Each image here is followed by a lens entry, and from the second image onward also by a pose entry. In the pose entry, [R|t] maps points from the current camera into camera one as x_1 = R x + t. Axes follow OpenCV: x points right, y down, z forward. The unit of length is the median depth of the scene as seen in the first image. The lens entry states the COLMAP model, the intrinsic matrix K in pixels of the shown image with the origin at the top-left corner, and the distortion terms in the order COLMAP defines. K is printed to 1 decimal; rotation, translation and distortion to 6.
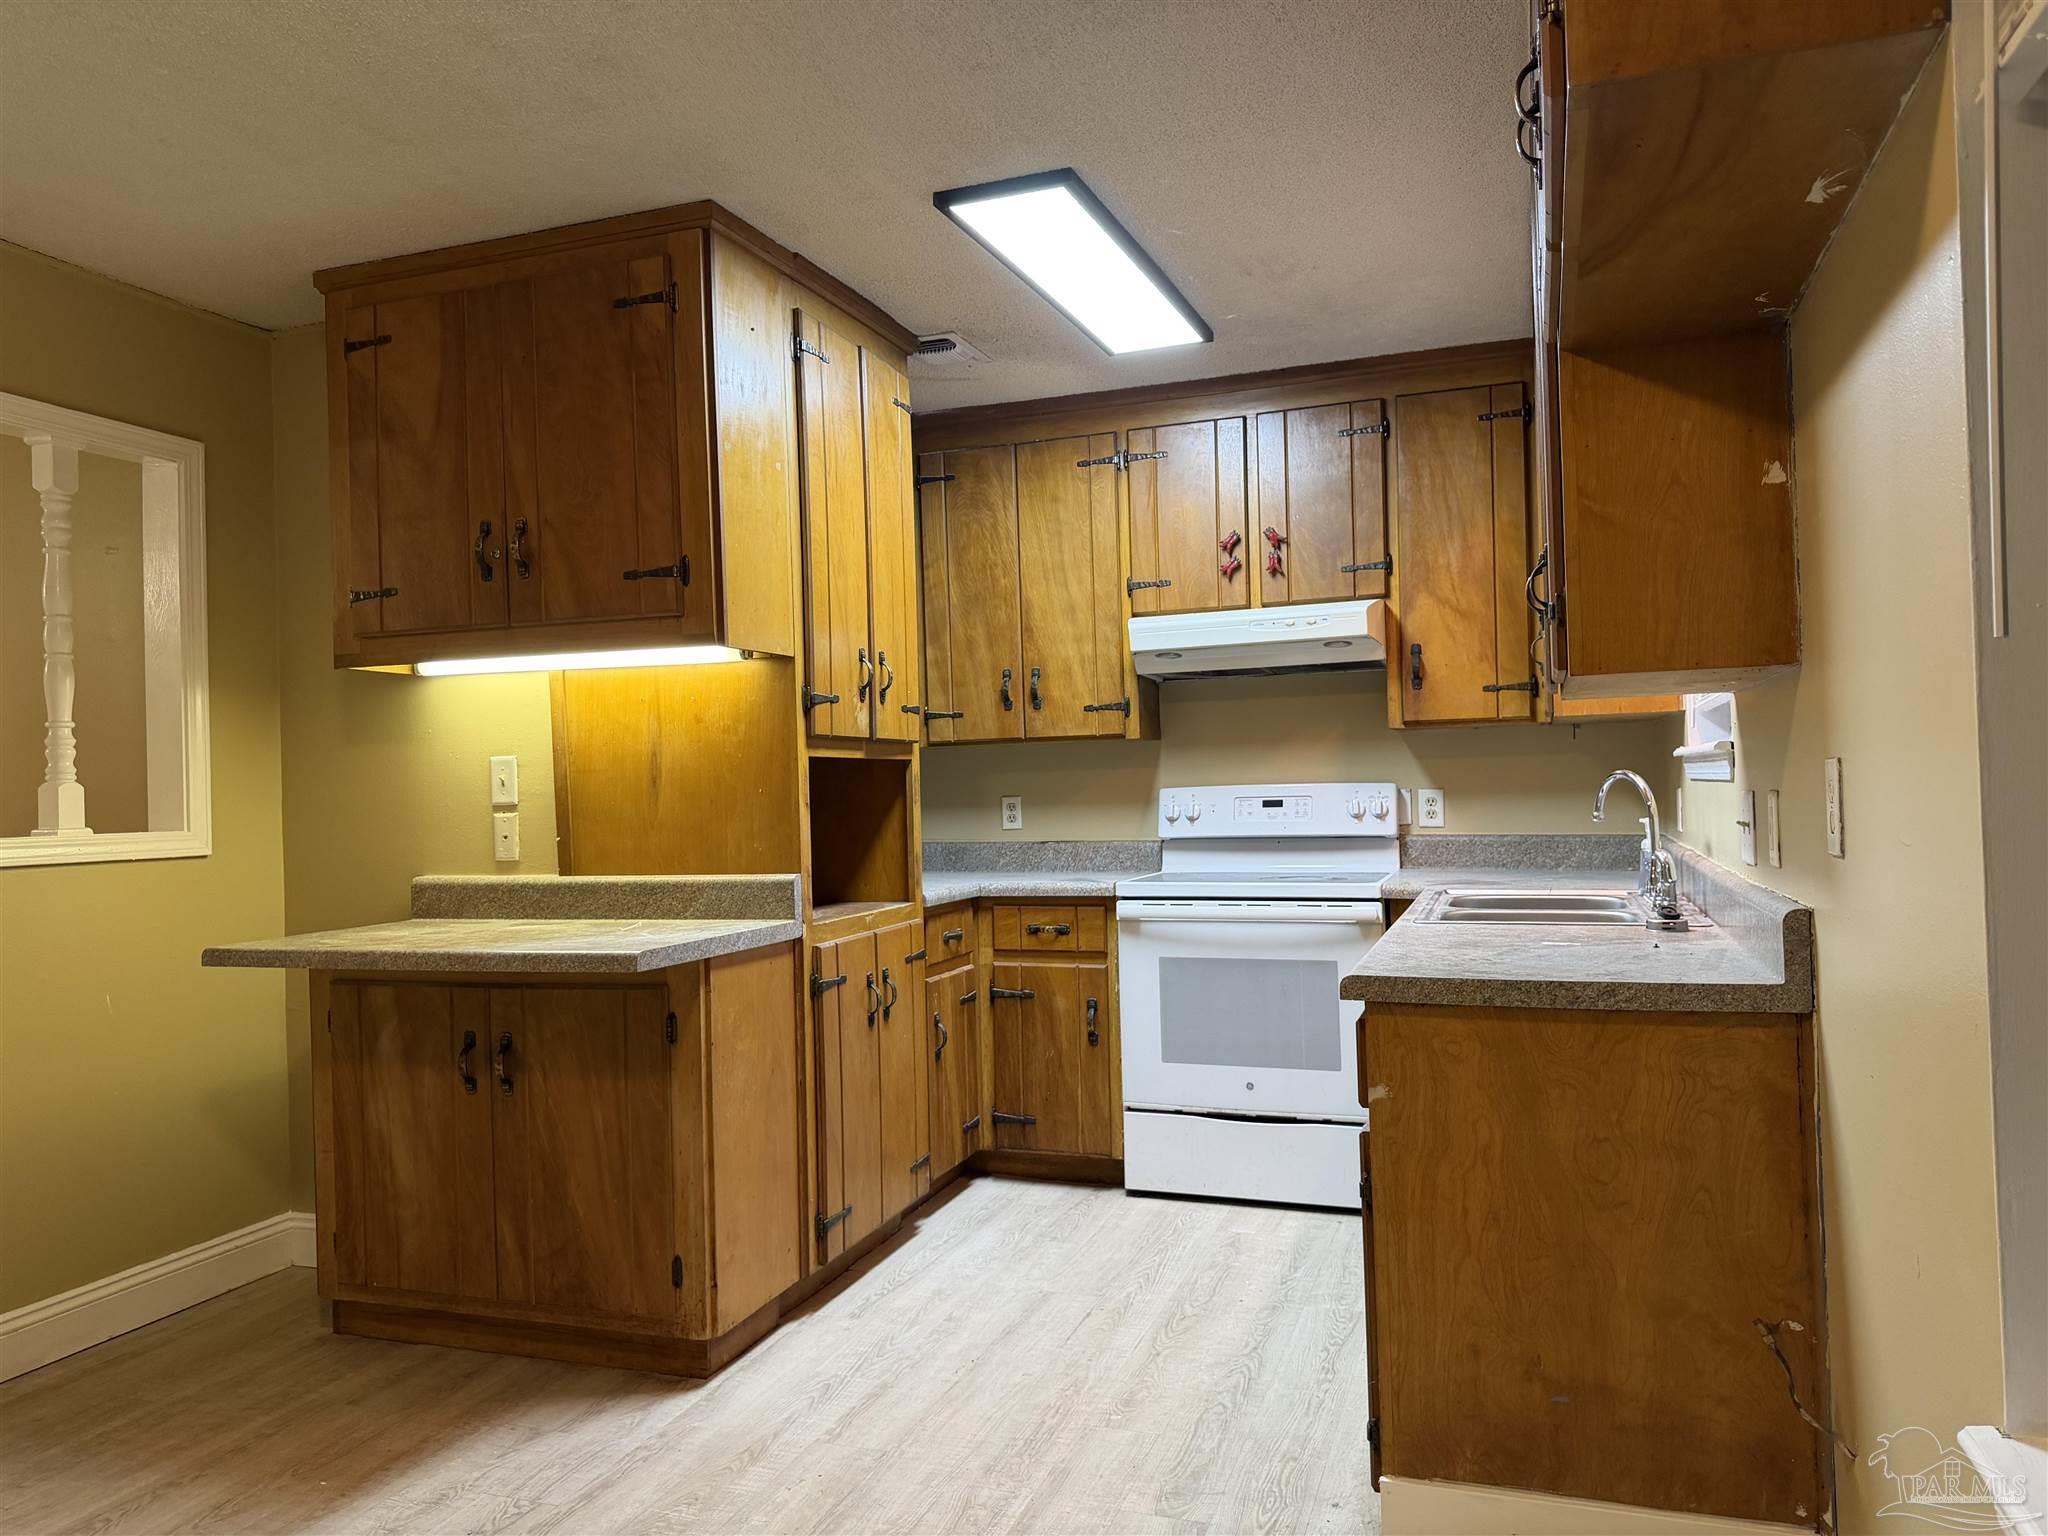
lens RADIAL K [[1446.8, 0, 1019.7], [0, 1446.8, 771.4], [0, 0, 1]] dist [0.080800, -0.106662]
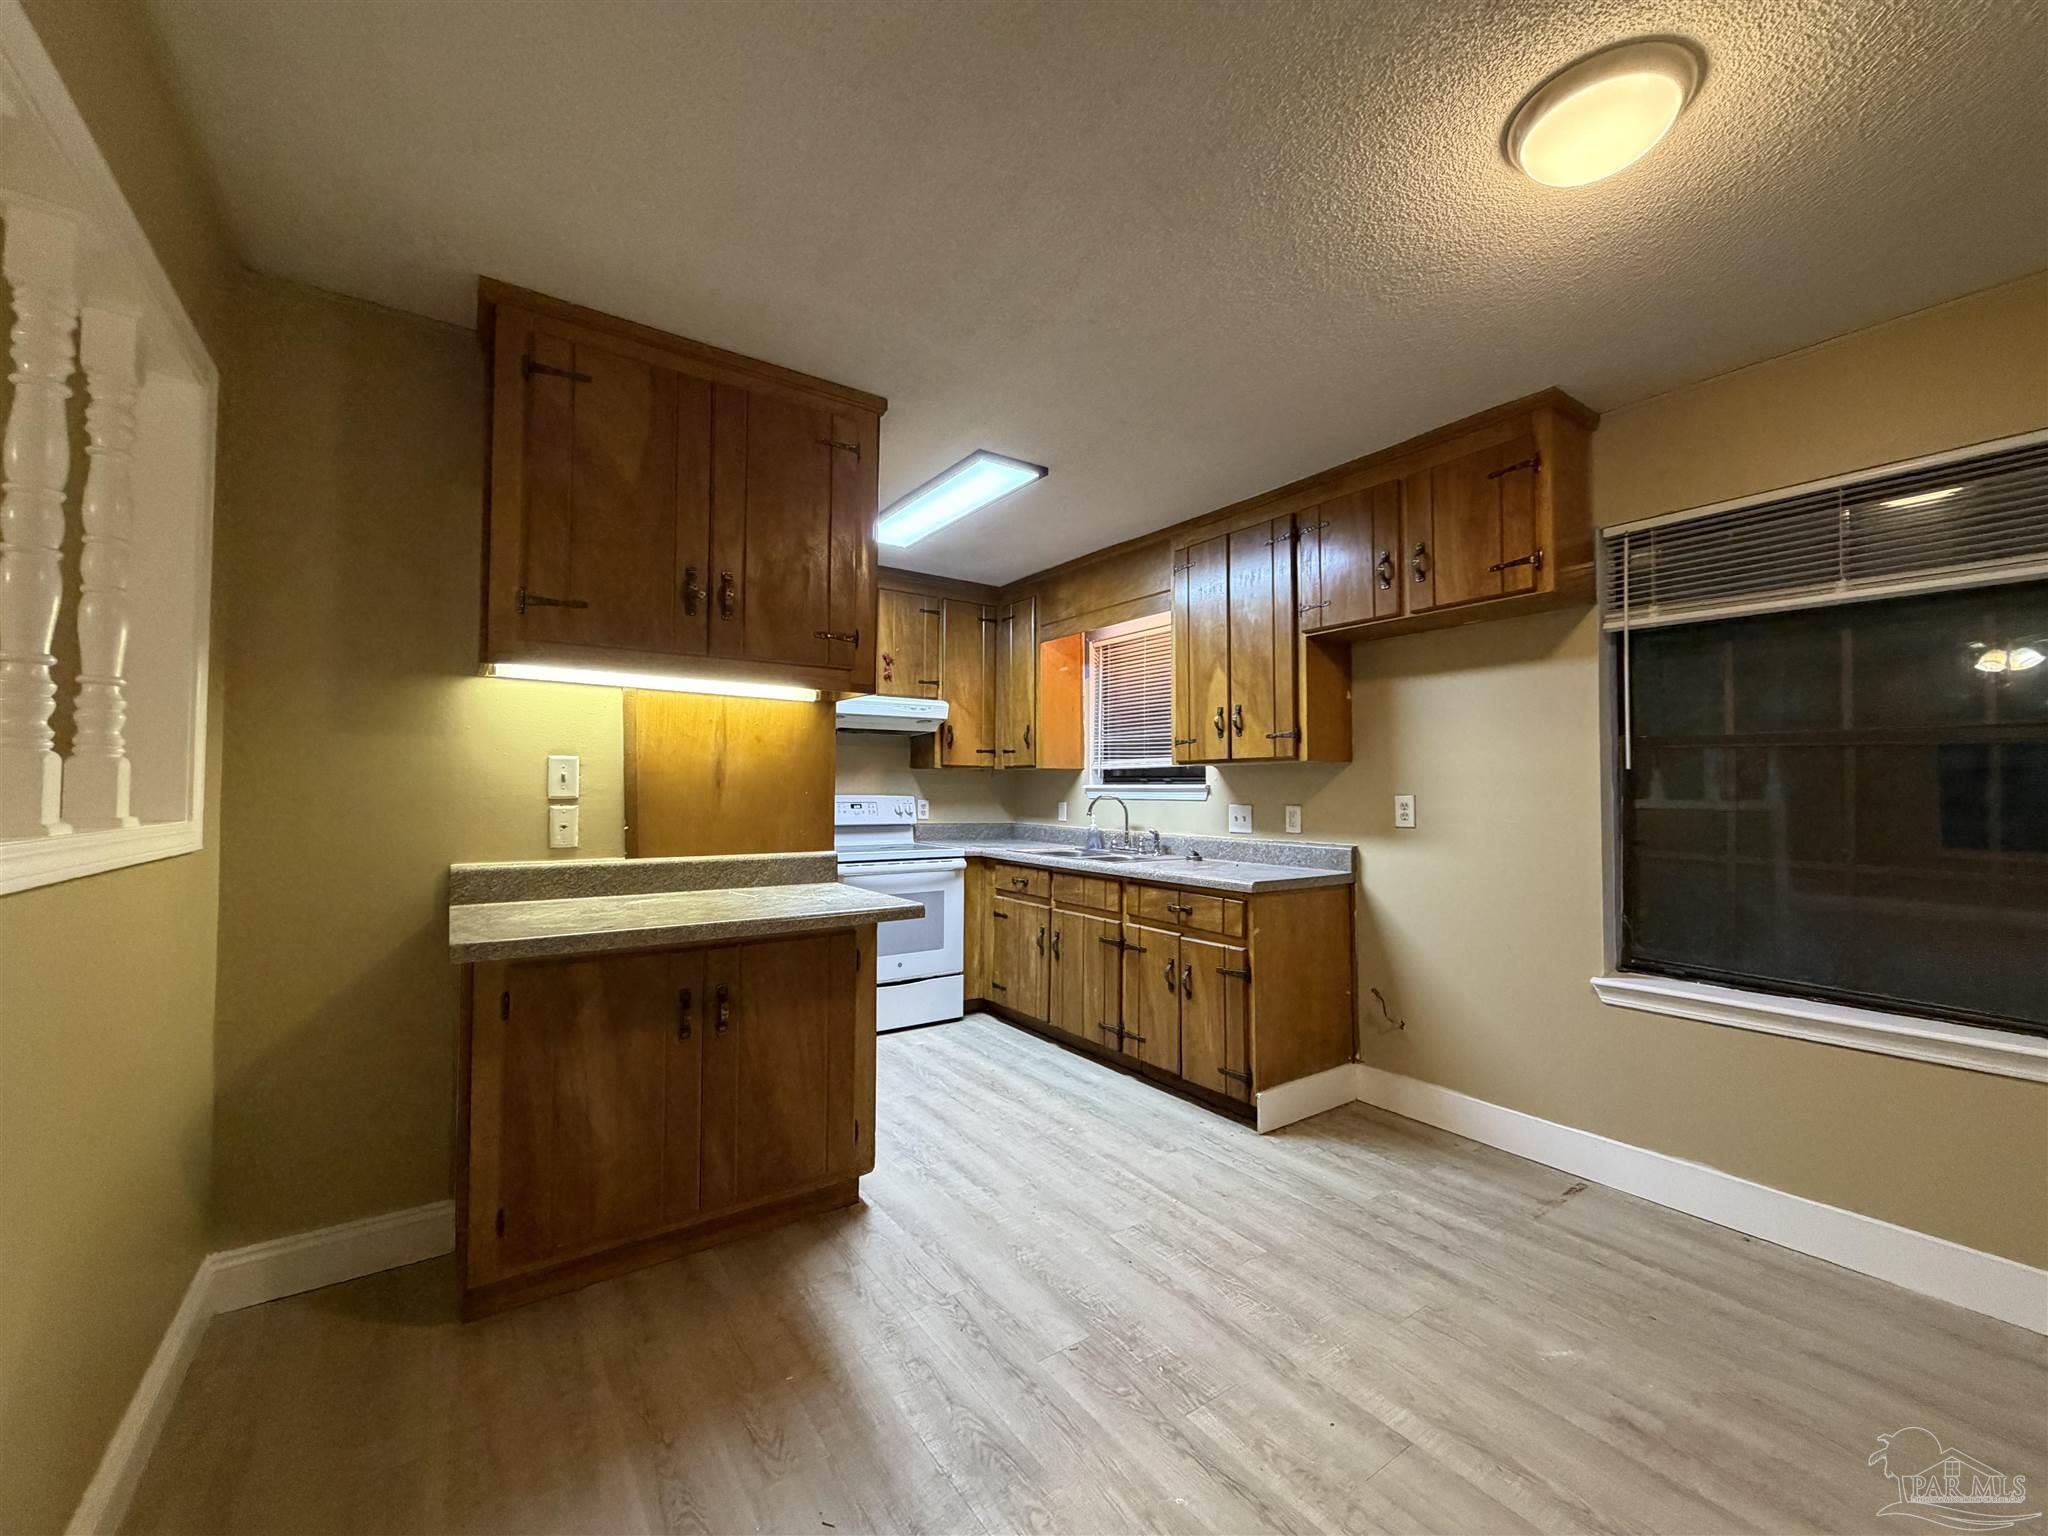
lens RADIAL K [[818.0, 0, 1015.6], [0, 818.0, 768.4], [0, 0, 1]] dist [-0.000466, -0.000027]
pose [[0.582267, 0.051340, 0.811375, -0.706349], [-0.030264, 0.998681, -0.041473, 0.016117], [-0.812434, -0.000407, 0.583053, 0.361198]]
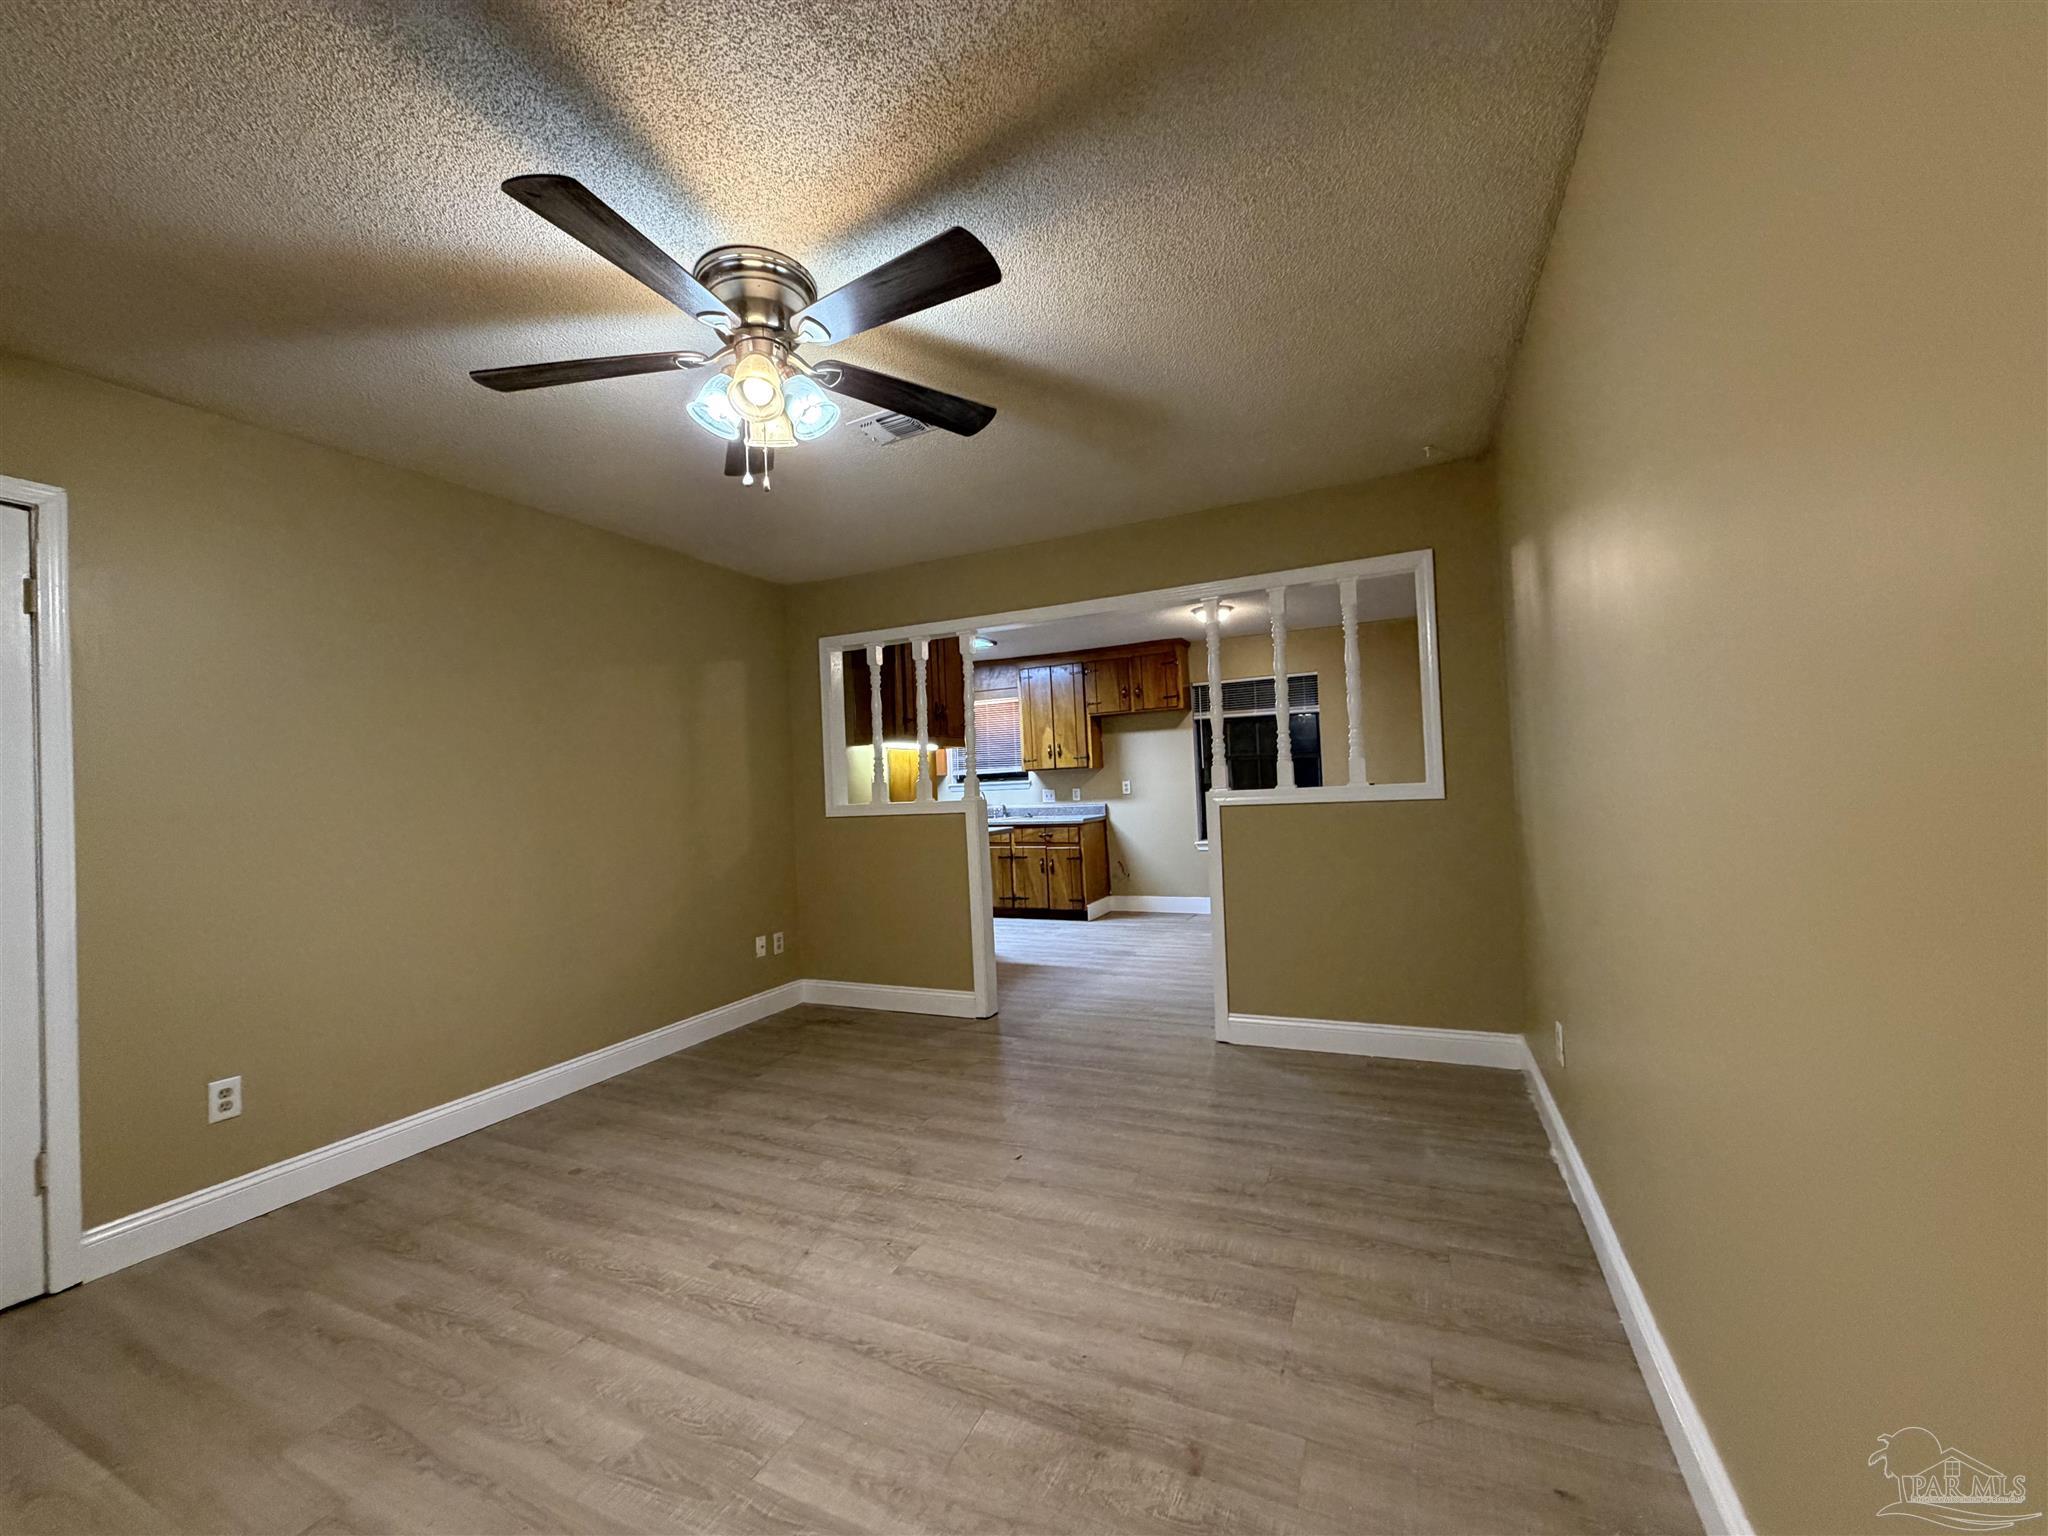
lens RADIAL K [[822.2, 0, 1008.1], [0, 822.2, 771.3], [0, 0, 1]] dist [0.001402, 0.000053]
pose [[0.105869, 0.040658, 0.993549, -1.955478], [0.028099, 0.998642, -0.043861, 0.057654], [-0.993983, 0.032562, 0.104583, 0.621309]]
